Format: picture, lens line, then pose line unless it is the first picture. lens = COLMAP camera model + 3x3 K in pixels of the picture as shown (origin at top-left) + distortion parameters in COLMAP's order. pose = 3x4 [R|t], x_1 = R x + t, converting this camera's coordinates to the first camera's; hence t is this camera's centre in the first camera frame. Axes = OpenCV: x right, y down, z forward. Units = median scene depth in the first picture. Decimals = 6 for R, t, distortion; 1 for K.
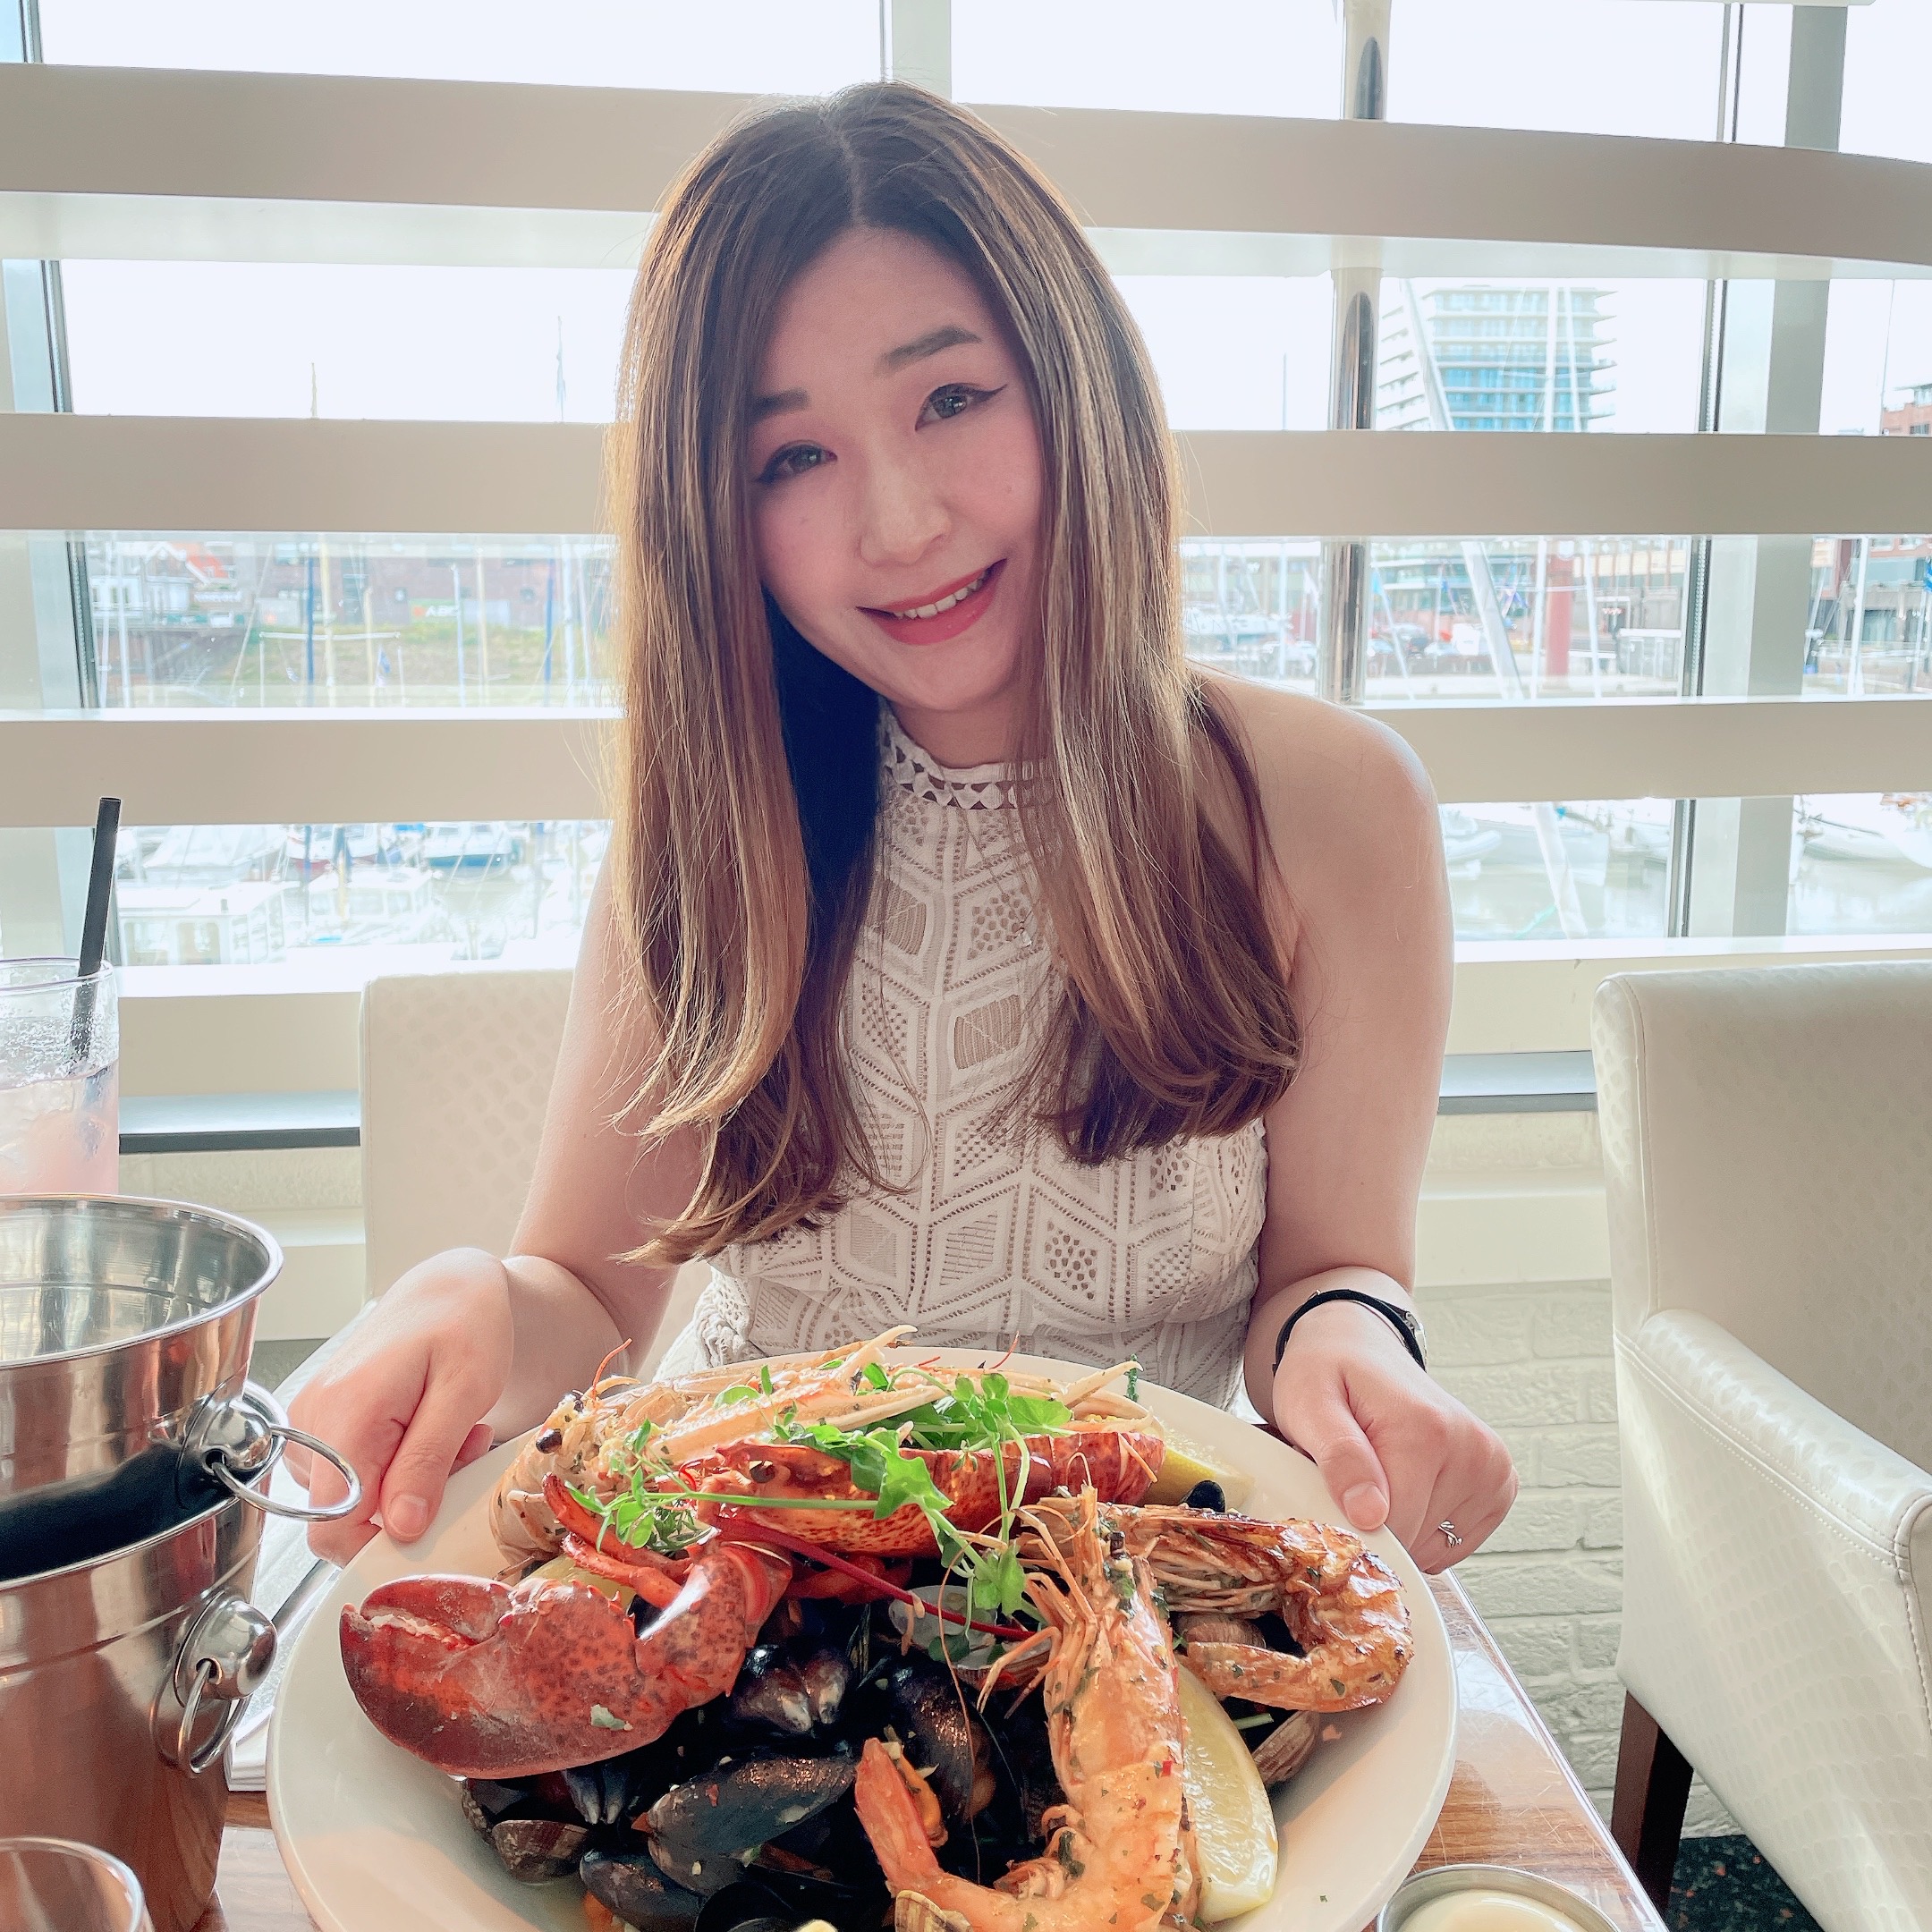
lens RADIAL K [[1992.4, 0, 989.6], [0, 1992.4, 965.2], [0, 0, 1]] dist [0.134127, -0.307355]
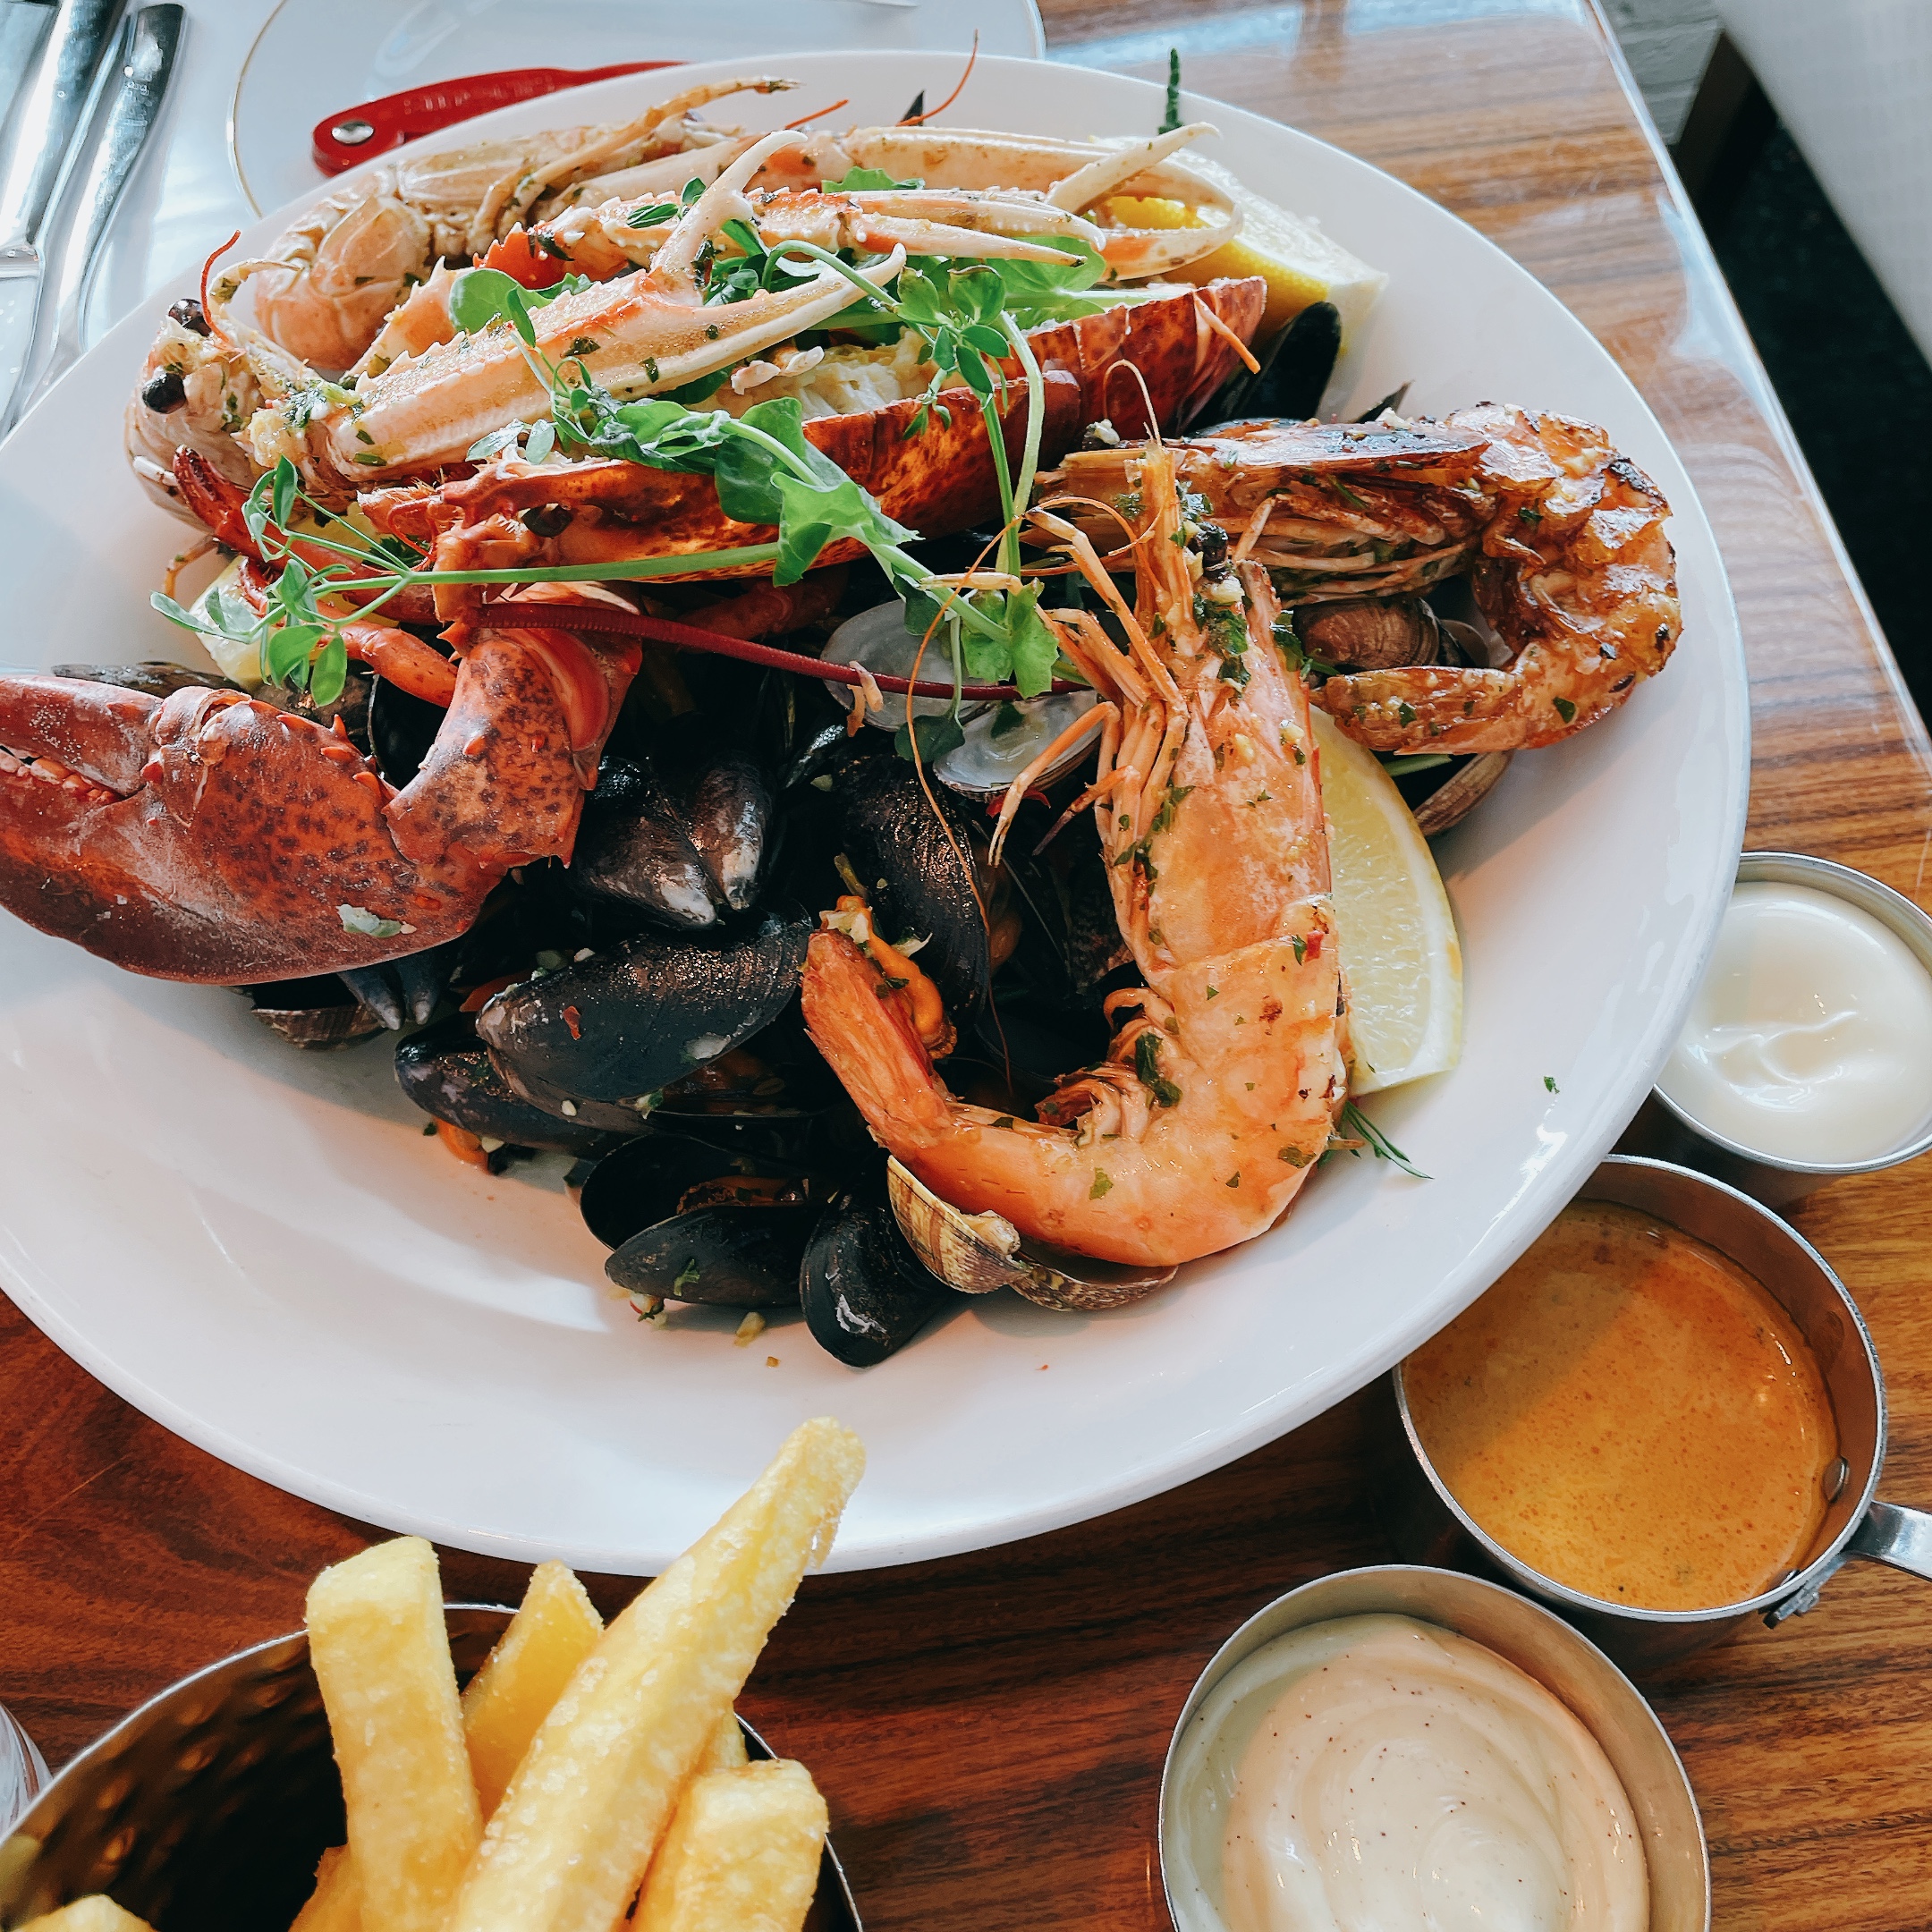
lens RADIAL K [[1992.4, 0, 989.6], [0, 1992.4, 965.2], [0, 0, 1]] dist [0.134127, -0.307355]
pose [[0.996401, -0.084455, 0.007231, -0.012676], [0.058635, 0.748348, 0.660710, 0.002160], [-0.061212, -0.657908, 0.750607, 0.528821]]
